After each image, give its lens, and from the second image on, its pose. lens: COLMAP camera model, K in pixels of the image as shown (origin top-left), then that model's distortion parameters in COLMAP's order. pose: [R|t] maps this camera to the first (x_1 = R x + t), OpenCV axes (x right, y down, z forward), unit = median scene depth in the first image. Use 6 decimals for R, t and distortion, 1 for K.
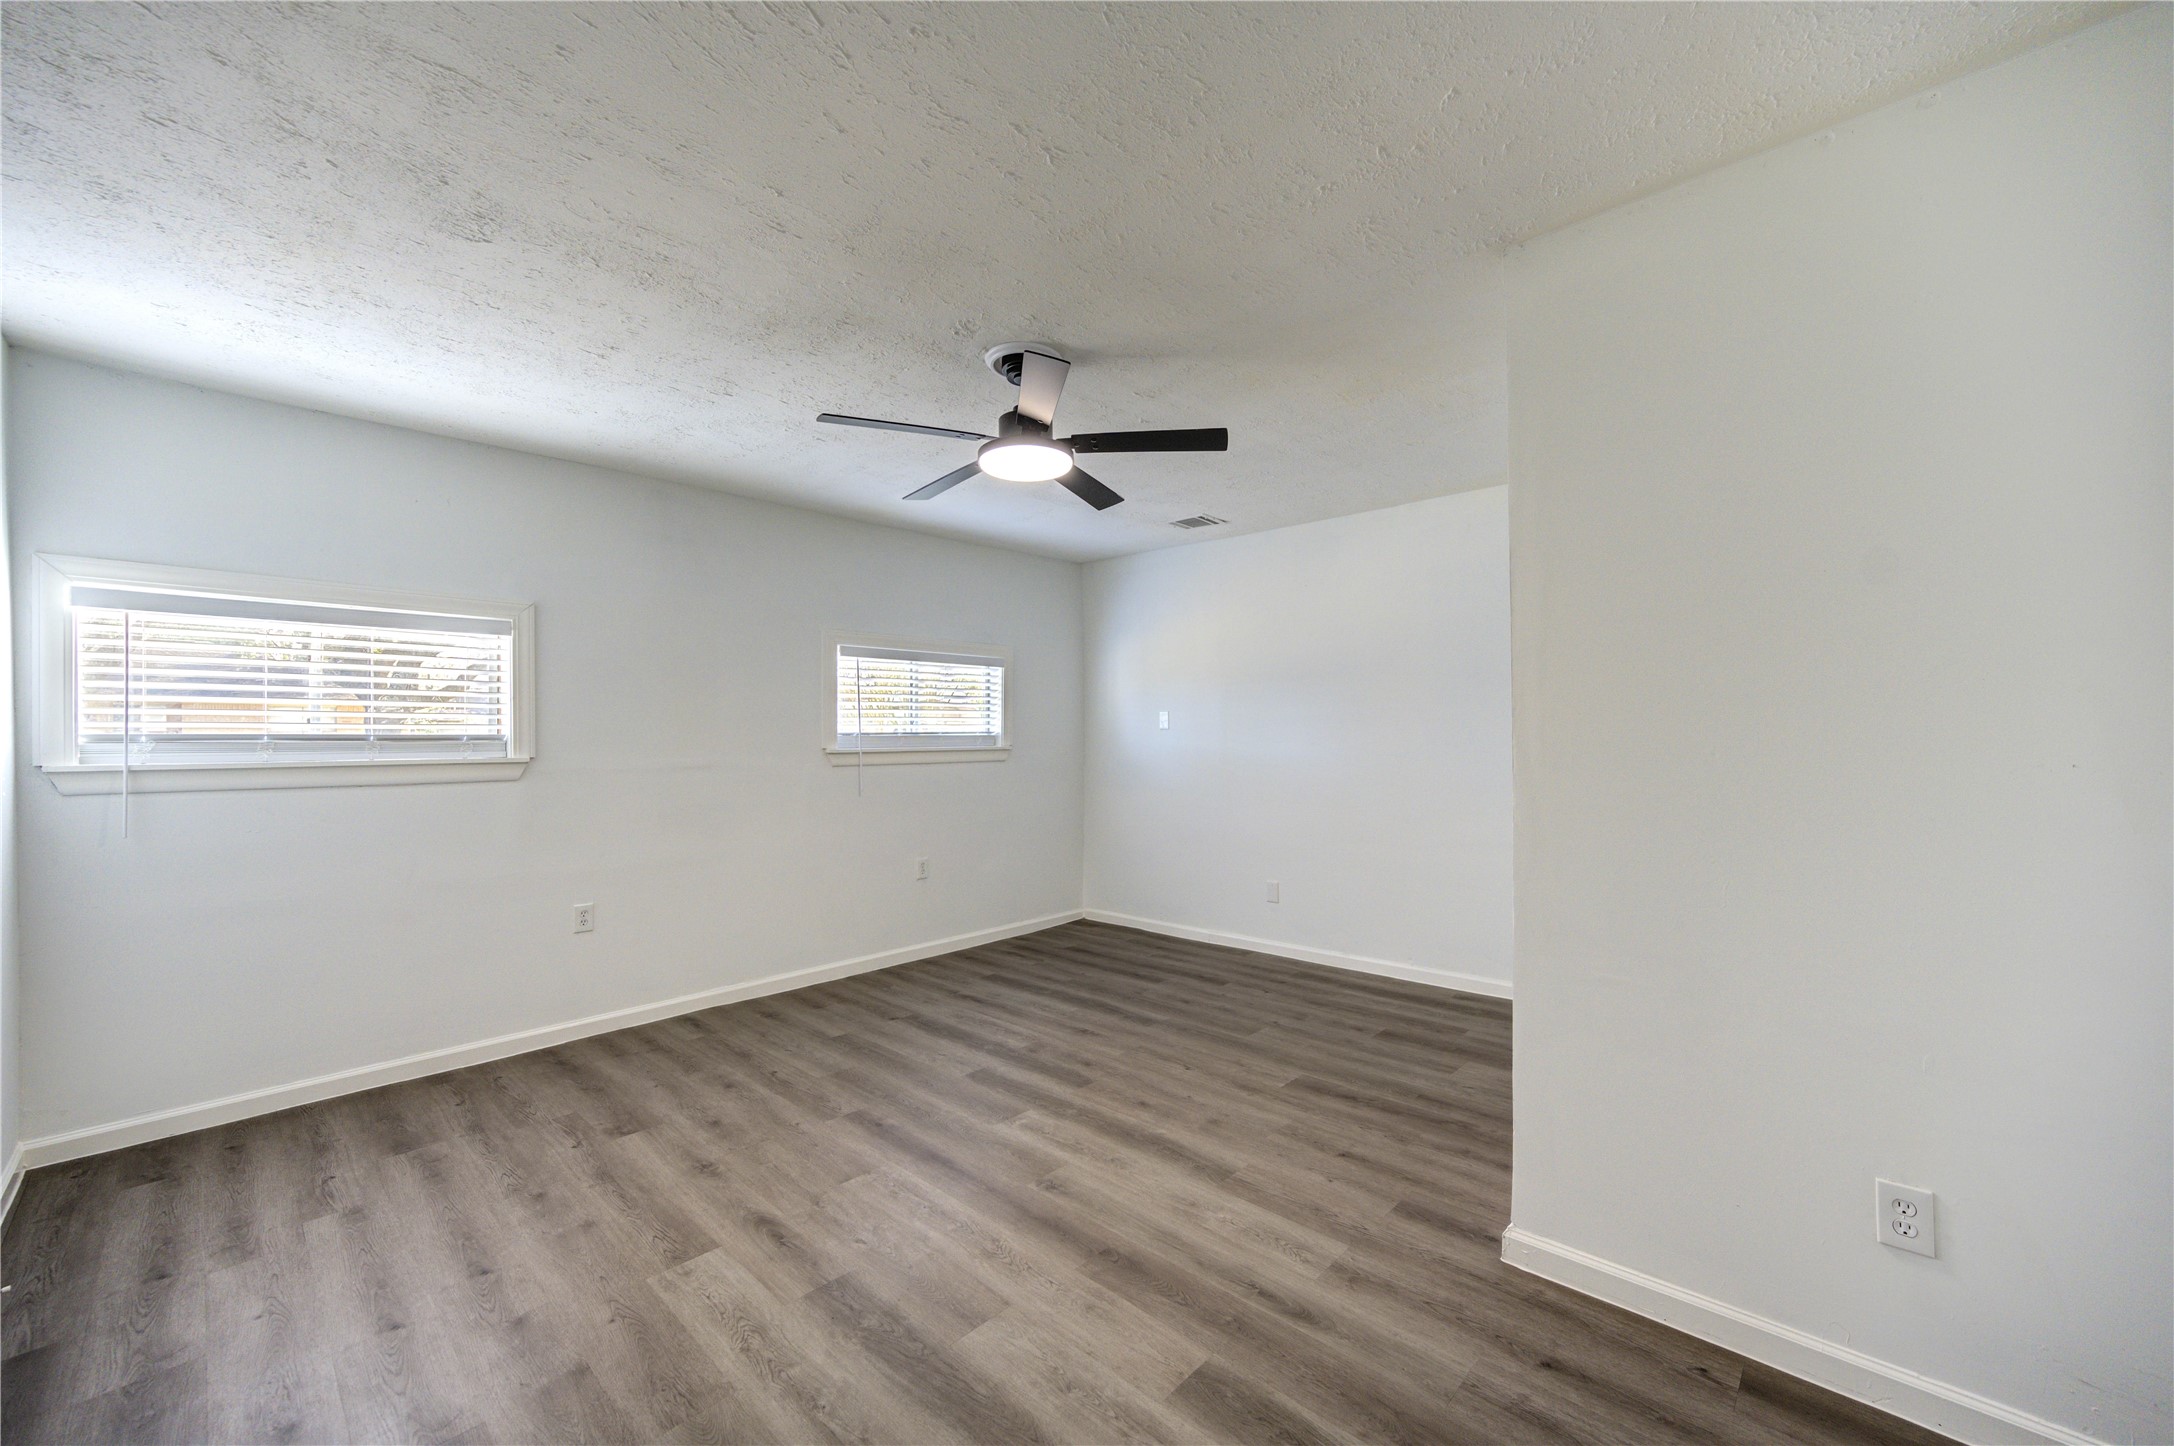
lens RADIAL K [[846.8, 0, 1094.9], [0, 846.8, 732.9], [0, 0, 1]] dist [0.011226, -0.005285]
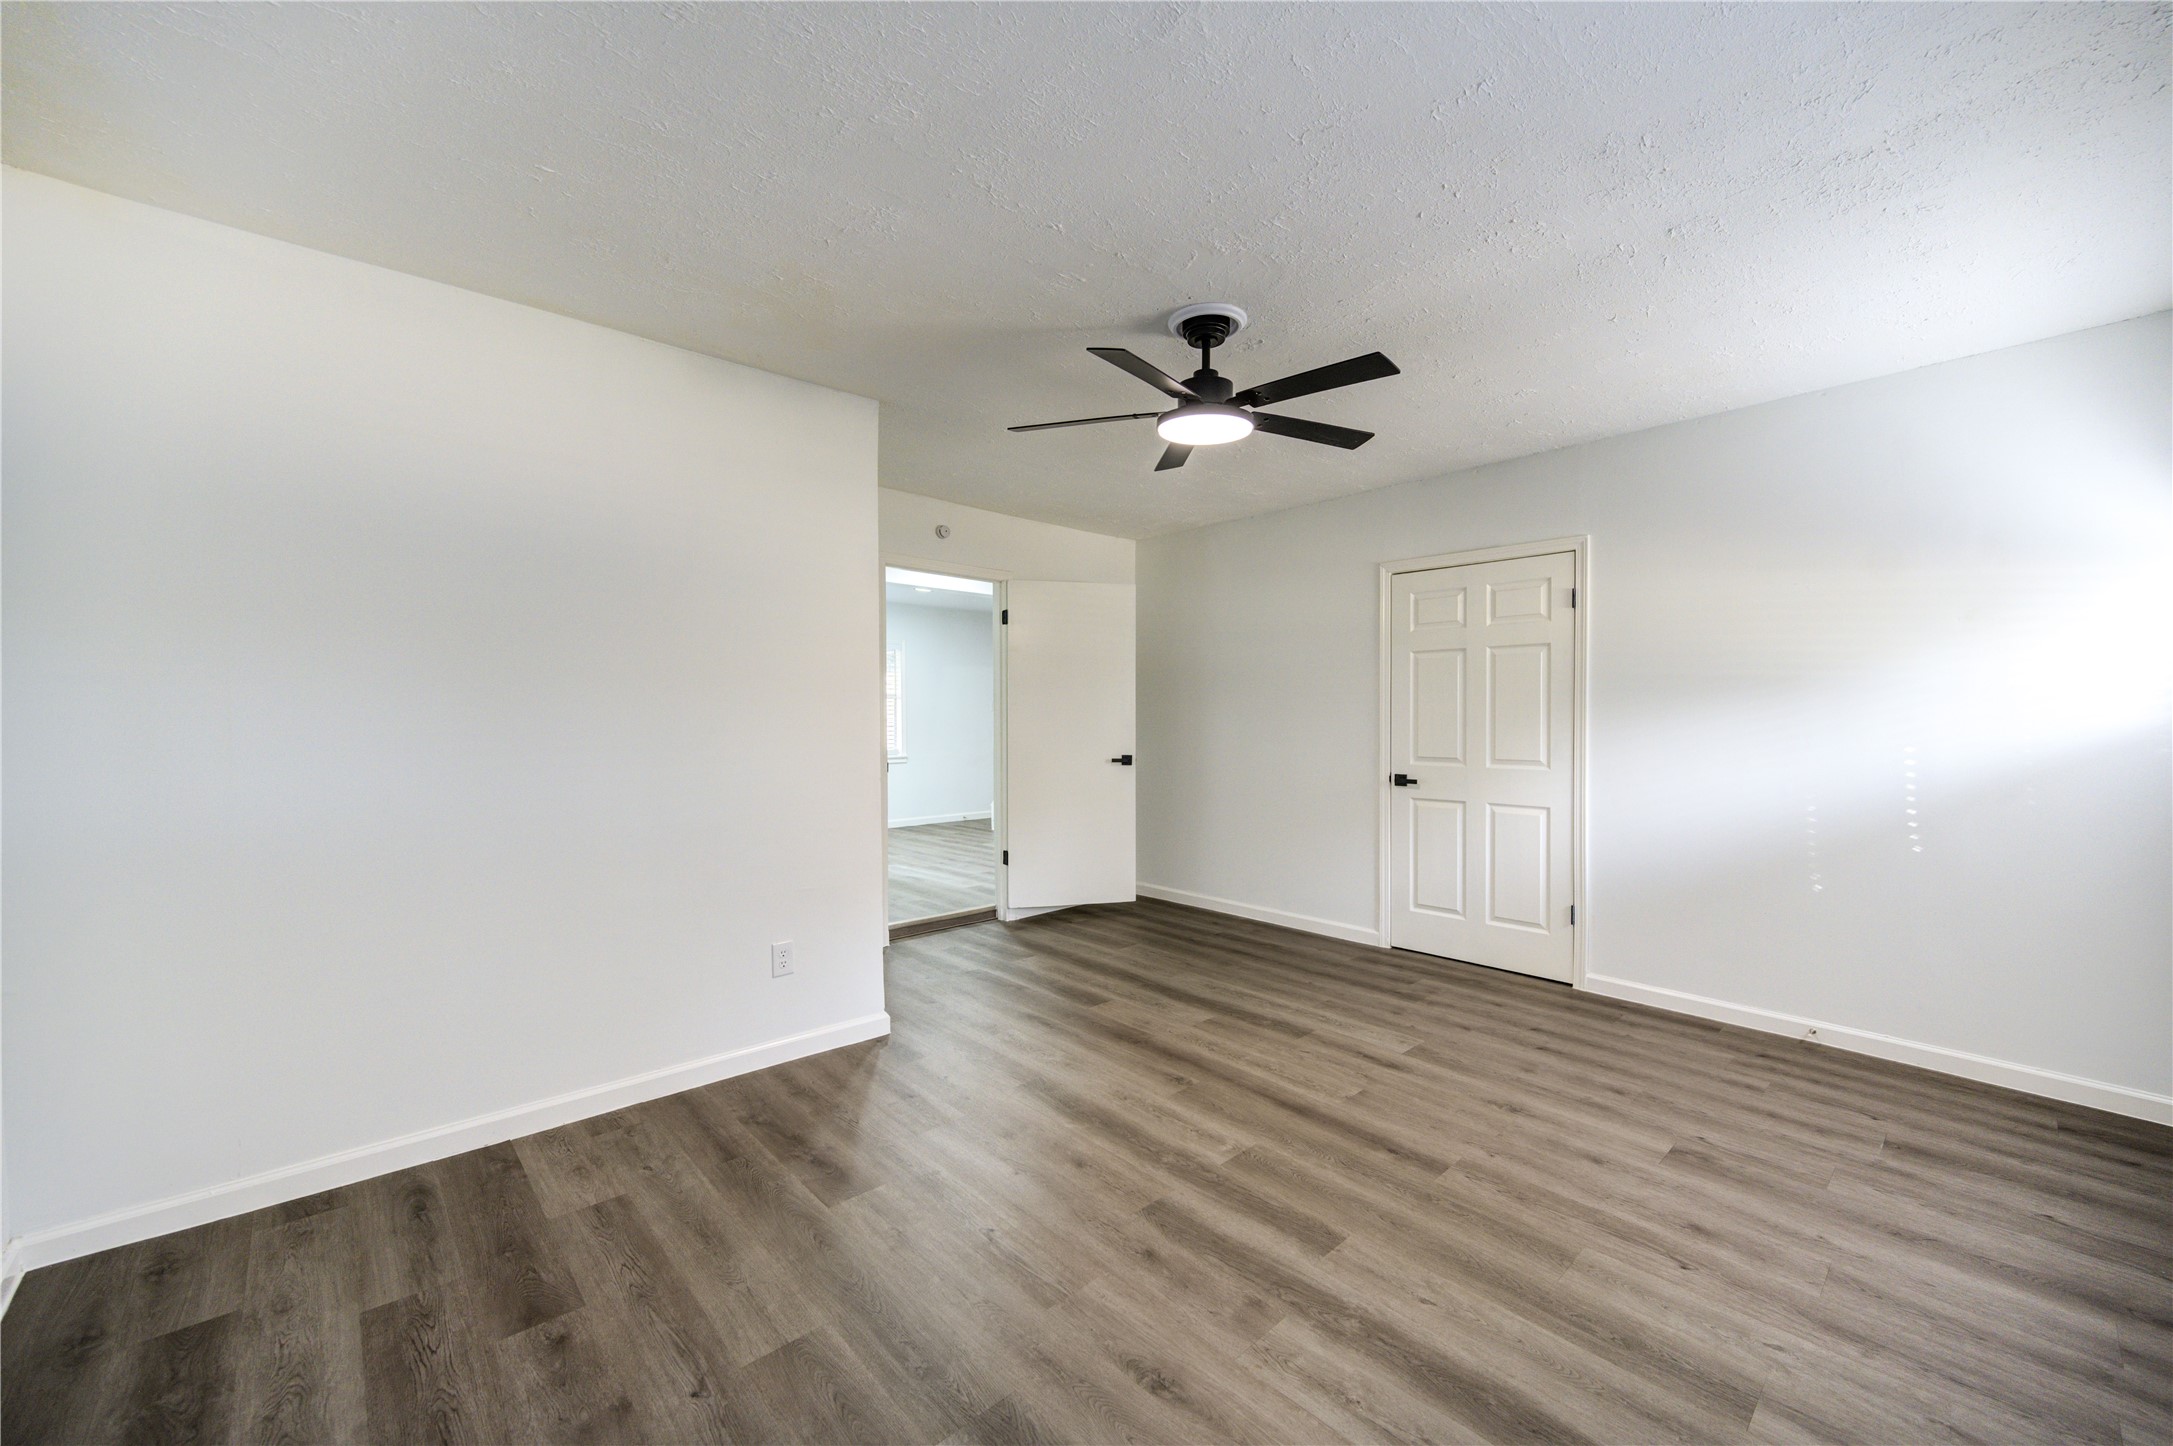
lens RADIAL K [[860.3, 0, 1086.5], [0, 860.3, 723.0], [0, 0, 1]] dist [0.000645, -0.000177]
pose [[-0.996851, 0.011006, 0.078530, -0.017694], [0.011539, 0.999913, 0.006339, 0.016685], [-0.078454, 0.007225, -0.996892, 1.775875]]
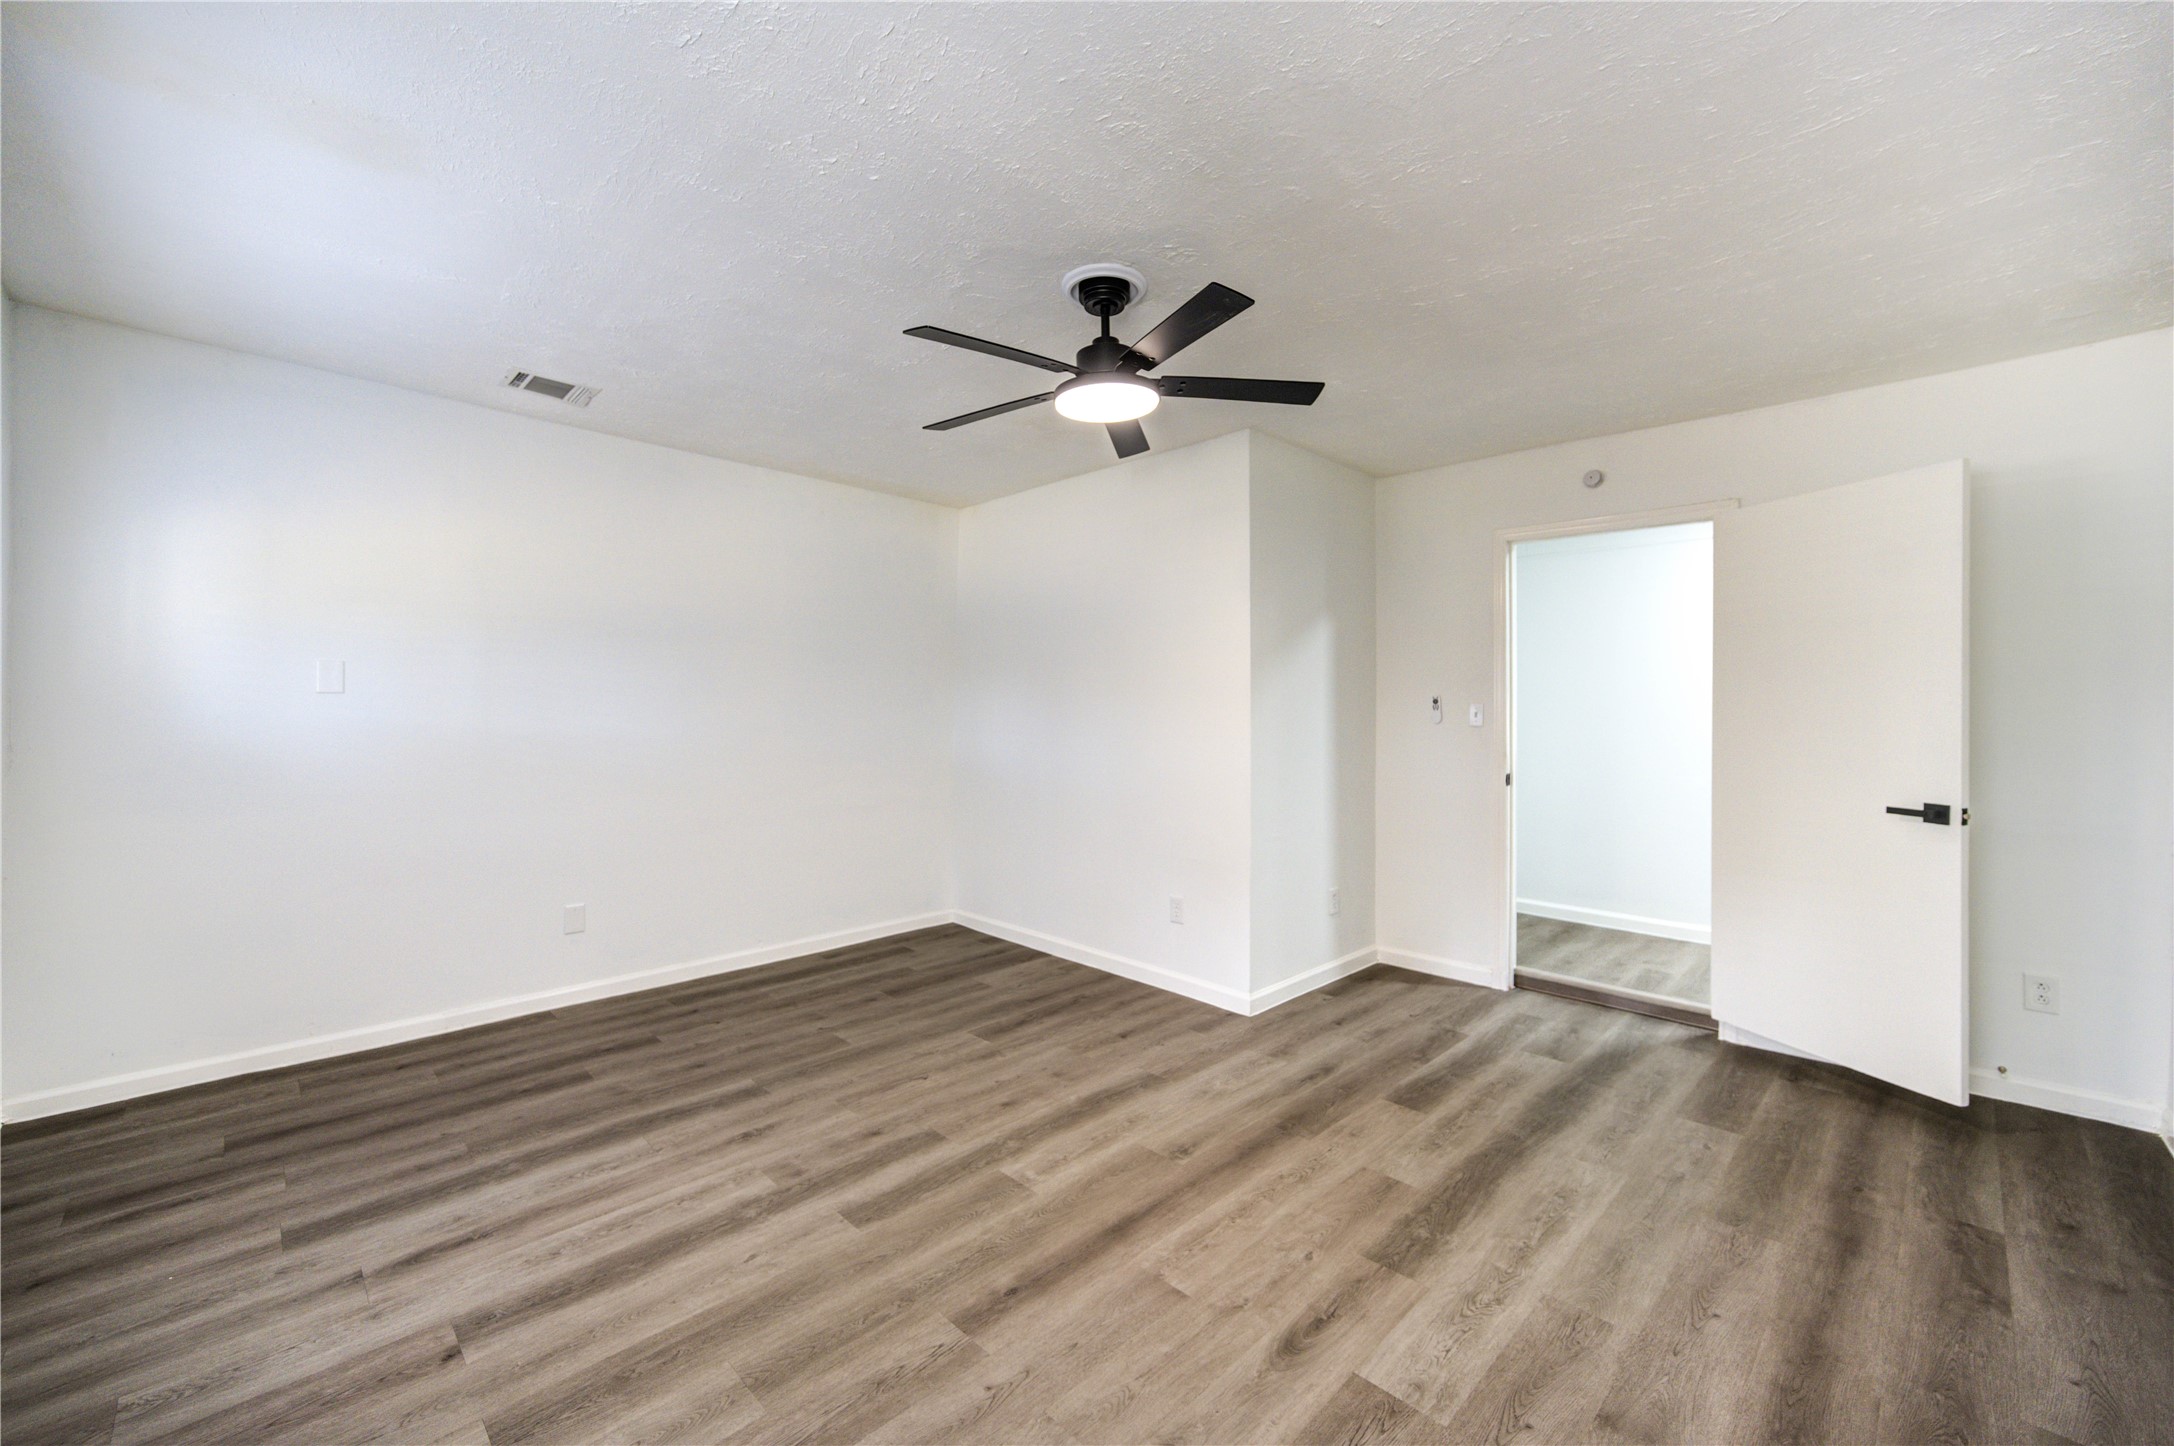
lens RADIAL K [[846.8, 0, 1094.9], [0, 846.8, 732.9], [0, 0, 1]] dist [0.011226, -0.005285]
pose [[0.037008, -0.014756, 0.999206, -0.855863], [-0.009008, 0.999845, 0.015099, 0.012495], [-0.999274, -0.009559, 0.036870, 0.858902]]
